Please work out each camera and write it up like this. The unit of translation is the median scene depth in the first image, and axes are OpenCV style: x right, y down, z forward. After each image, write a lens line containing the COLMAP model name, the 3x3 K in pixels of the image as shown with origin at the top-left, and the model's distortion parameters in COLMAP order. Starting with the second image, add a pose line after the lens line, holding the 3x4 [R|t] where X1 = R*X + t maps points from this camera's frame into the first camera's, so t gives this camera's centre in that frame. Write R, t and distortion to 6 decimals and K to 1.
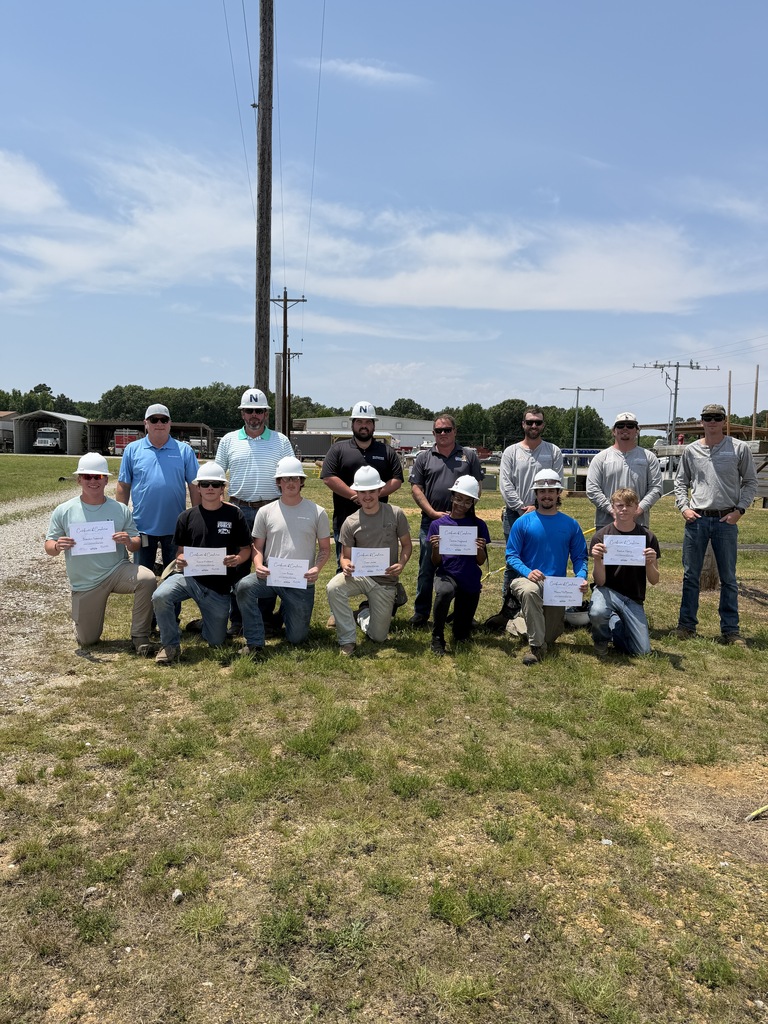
lens RADIAL K [[722.5, 0, 384.0], [0, 722.5, 512.0], [0, 0, 1]] dist [0.062392, -0.091937]
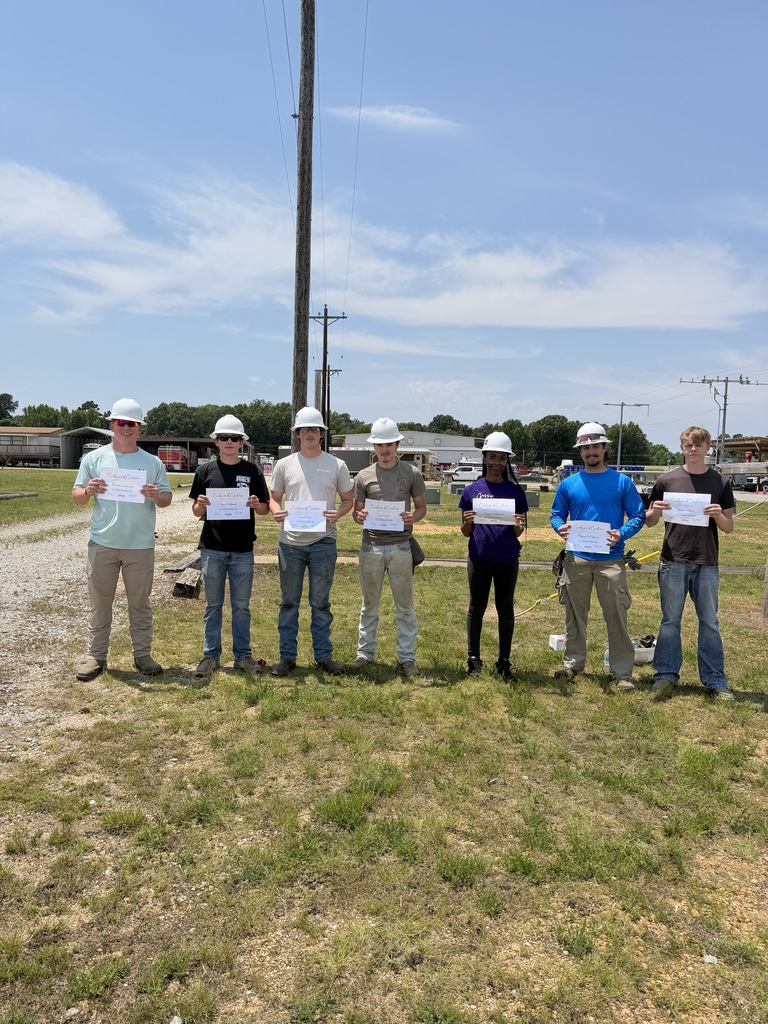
lens RADIAL K [[722.6, 0, 377.3], [0, 722.6, 507.1], [0, 0, 1]] dist [0.052757, -0.069771]
pose [[0.998088, 0.006365, -0.061486, -0.010290], [-0.008125, 0.999563, -0.028419, -0.013921], [0.061279, 0.028864, 0.997703, 0.121959]]
